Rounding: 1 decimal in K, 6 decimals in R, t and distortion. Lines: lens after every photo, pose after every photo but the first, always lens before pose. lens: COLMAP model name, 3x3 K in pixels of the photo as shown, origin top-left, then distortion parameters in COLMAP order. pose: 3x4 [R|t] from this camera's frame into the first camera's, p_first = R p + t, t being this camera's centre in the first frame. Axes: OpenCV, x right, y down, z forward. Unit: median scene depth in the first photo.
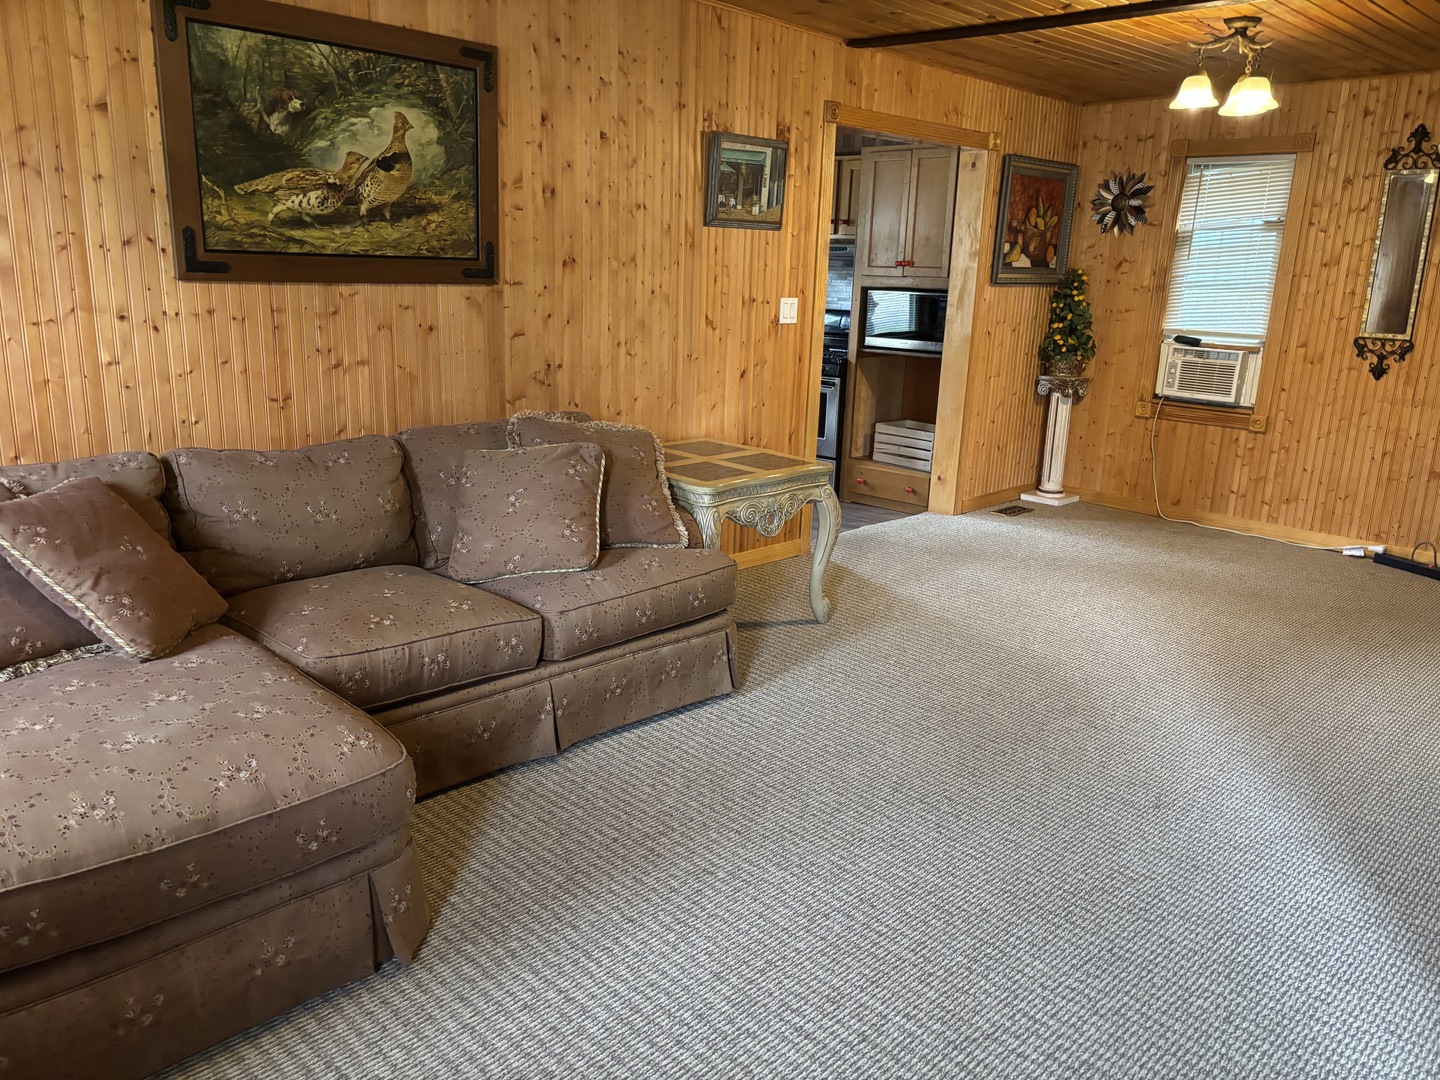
lens RADIAL K [[1066.7, 0, 720.0], [0, 1066.7, 540.0], [0, 0, 1]] dist [0.001089, -0.037694]
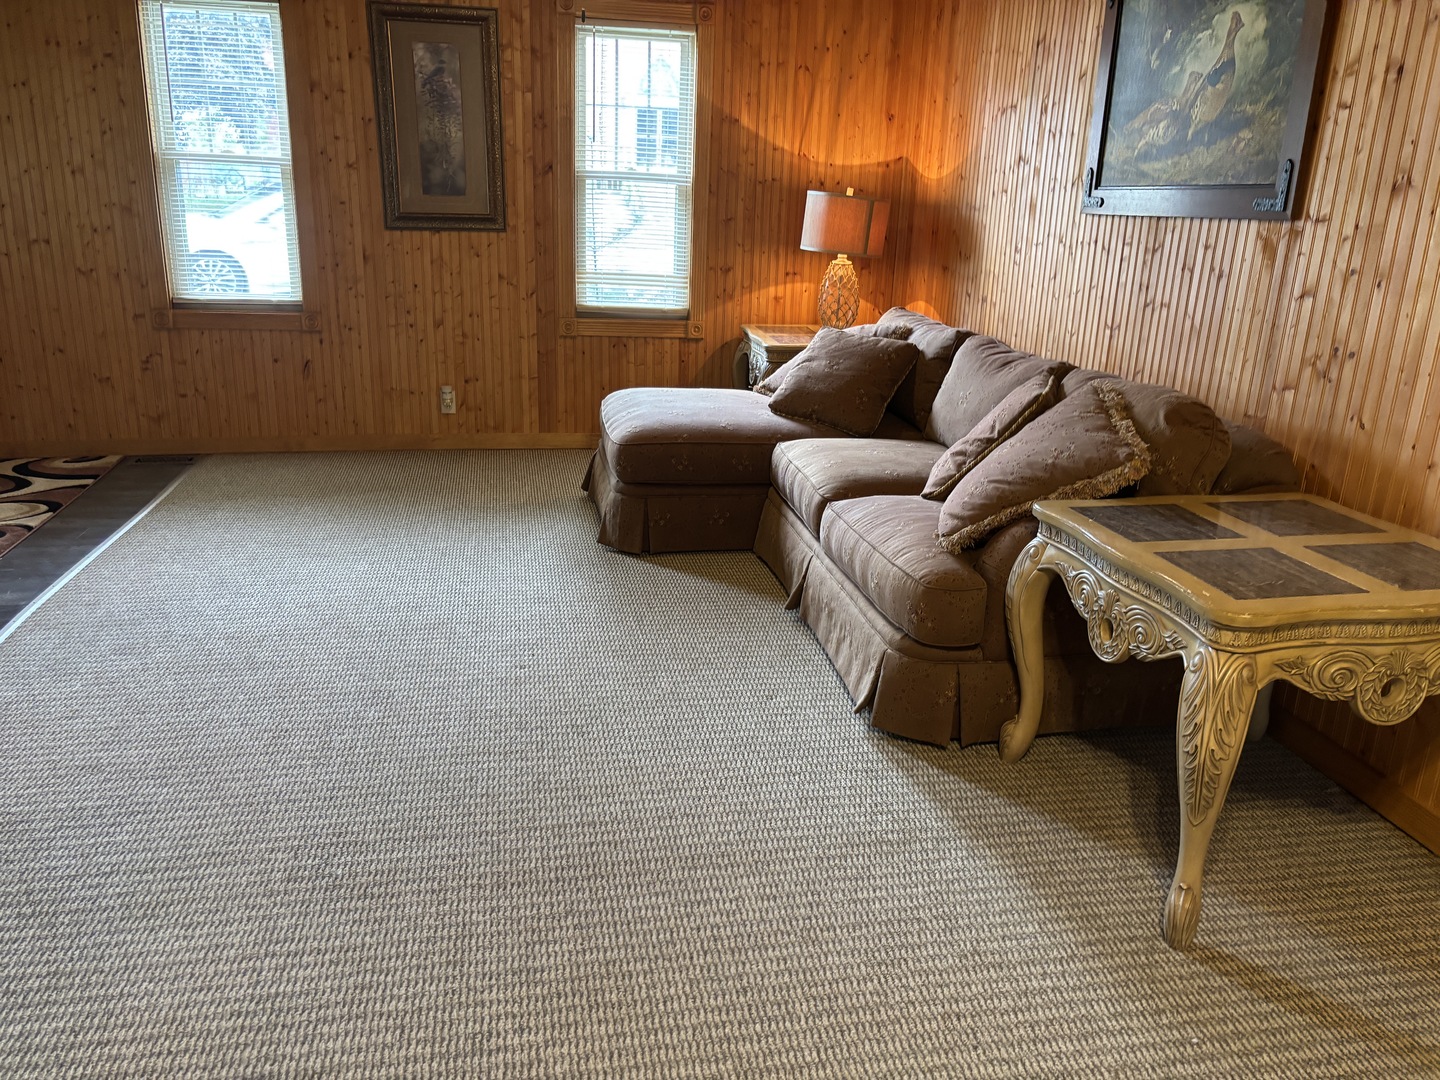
lens RADIAL K [[1066.7, 0, 720.0], [0, 1066.7, 540.0], [0, 0, 1]] dist [0.001089, -0.037694]
pose [[-0.546511, 0.197147, -0.813915, 0.652042], [-0.259974, 0.883939, 0.388671, -0.241500], [0.796077, 0.424010, -0.431830, 1.161798]]
